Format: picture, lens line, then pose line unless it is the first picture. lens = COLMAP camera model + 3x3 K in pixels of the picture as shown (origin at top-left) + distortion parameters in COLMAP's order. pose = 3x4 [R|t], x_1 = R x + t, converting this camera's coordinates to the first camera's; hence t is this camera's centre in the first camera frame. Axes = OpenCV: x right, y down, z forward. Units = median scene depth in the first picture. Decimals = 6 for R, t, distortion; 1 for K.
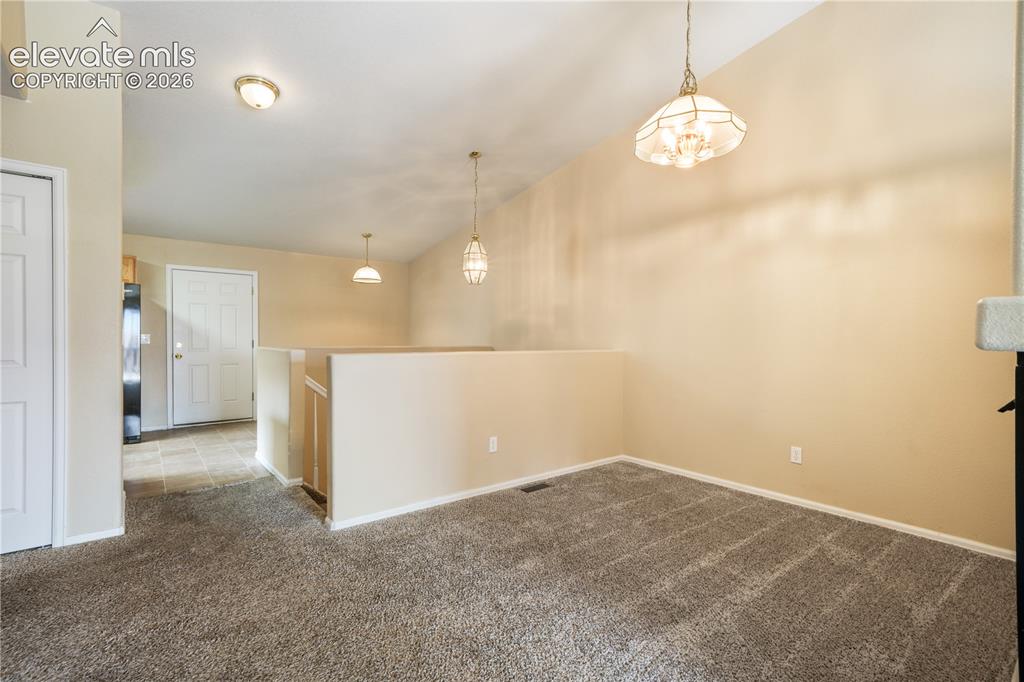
lens RADIAL K [[472.2, 0, 507.0], [0, 472.2, 341.4], [0, 0, 1]] dist [0.015550, 0.000189]
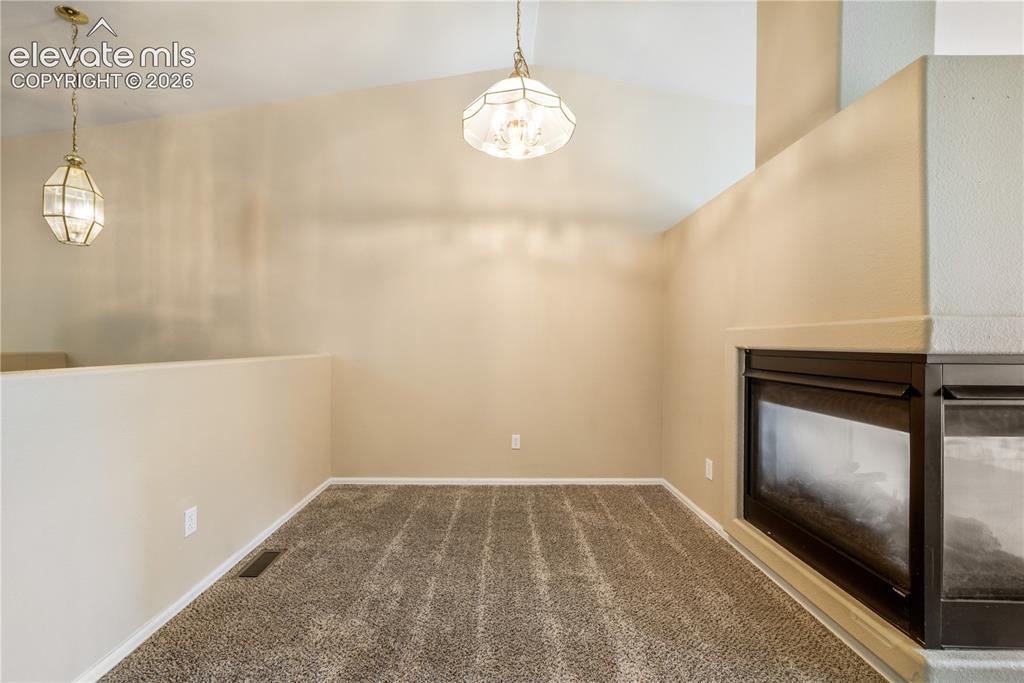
lens RADIAL K [[418.8, 0, 507.5], [0, 418.8, 343.1], [0, 0, 1]] dist [-0.002845, 0.001550]
pose [[0.602583, -0.000963, 0.798056, -0.220041], [-0.000581, 0.999998, 0.001646, -0.003977], [-0.798056, -0.001455, 0.602581, 0.399203]]
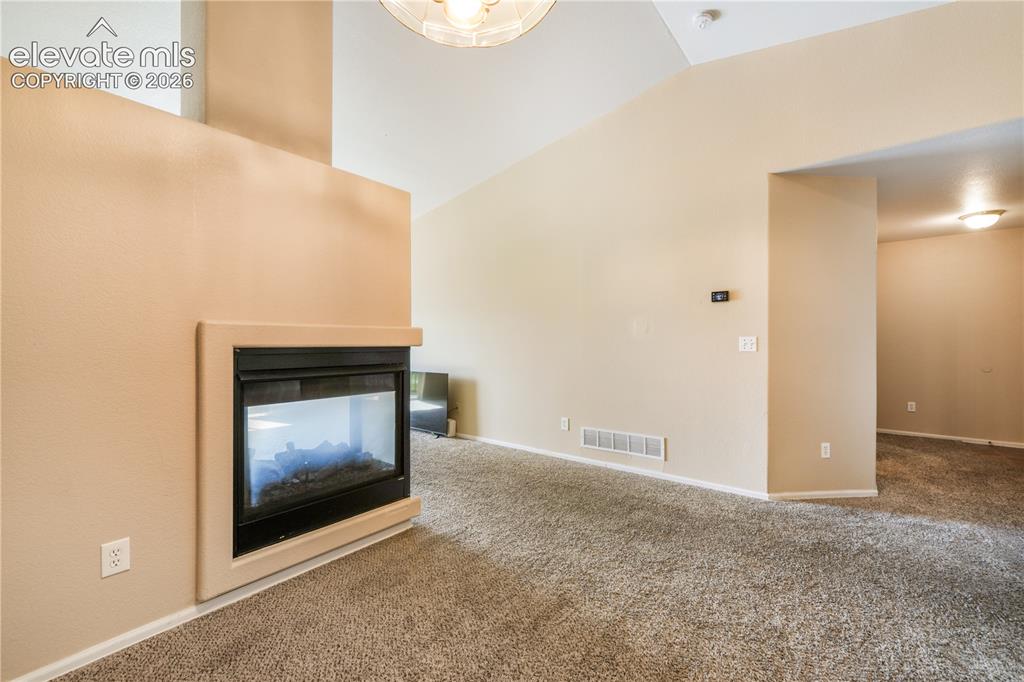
lens RADIAL K [[418.8, 0, 507.4], [0, 418.8, 342.5], [0, 0, 1]] dist [-0.002845, 0.001550]
pose [[-0.978154, -0.004894, -0.207824, 0.322186], [-0.006538, 0.999953, 0.007226, -0.007848], [0.207779, 0.008427, -0.978140, 1.122589]]
